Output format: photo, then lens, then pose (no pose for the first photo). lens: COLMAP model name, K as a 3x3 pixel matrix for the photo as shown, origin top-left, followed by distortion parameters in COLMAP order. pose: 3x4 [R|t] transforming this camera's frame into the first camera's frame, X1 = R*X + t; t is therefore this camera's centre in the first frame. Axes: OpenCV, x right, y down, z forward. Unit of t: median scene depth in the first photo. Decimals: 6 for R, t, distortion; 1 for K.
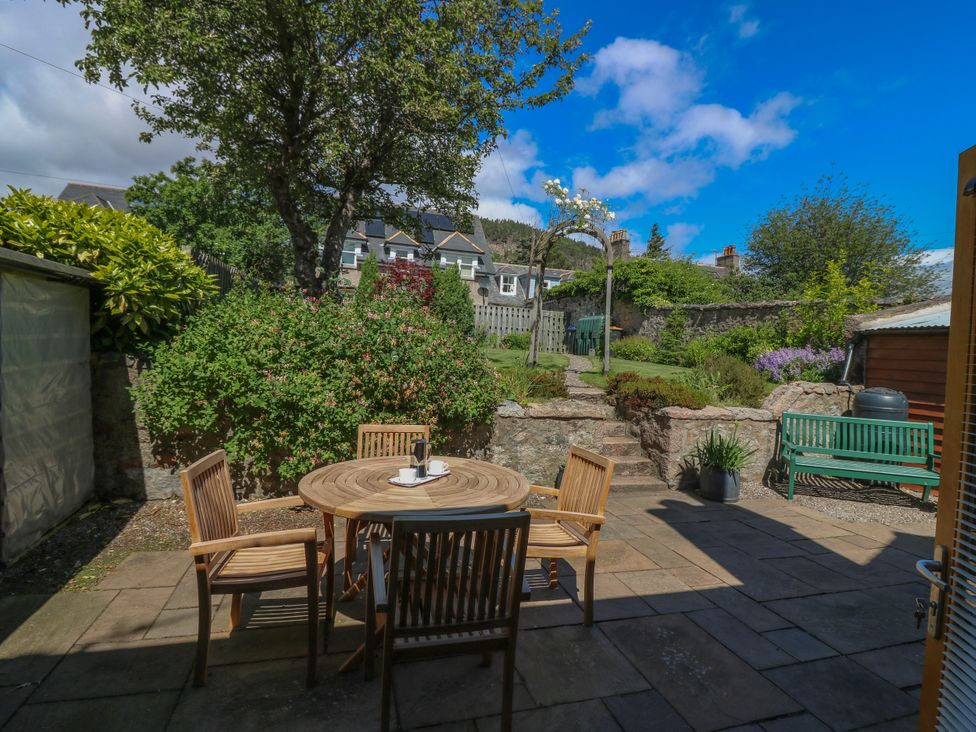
lens RADIAL K [[508.5, 0, 495.6], [0, 508.5, 355.0], [0, 0, 1]] dist [-0.002353, -0.012436]
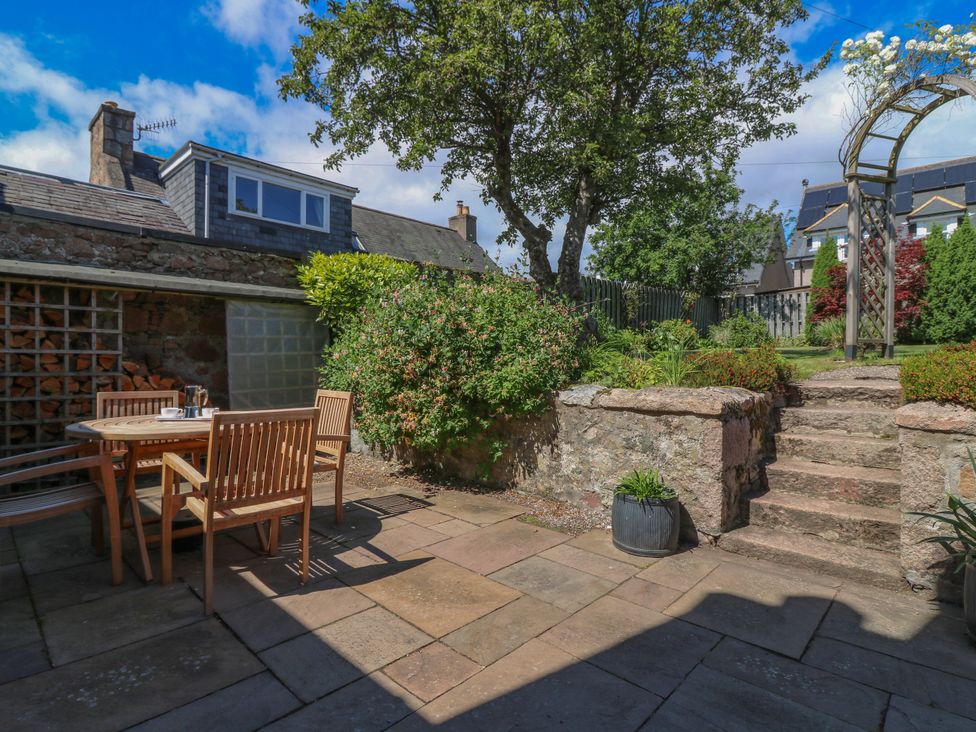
lens RADIAL K [[508.5, 0, 495.6], [0, 508.5, 355.0], [0, 0, 1]] dist [-0.002353, -0.012436]
pose [[0.493749, -0.063081, -0.867314, 0.610177], [0.017118, 0.997877, -0.062832, 0.092136], [0.869436, 0.016177, 0.493781, 0.526184]]
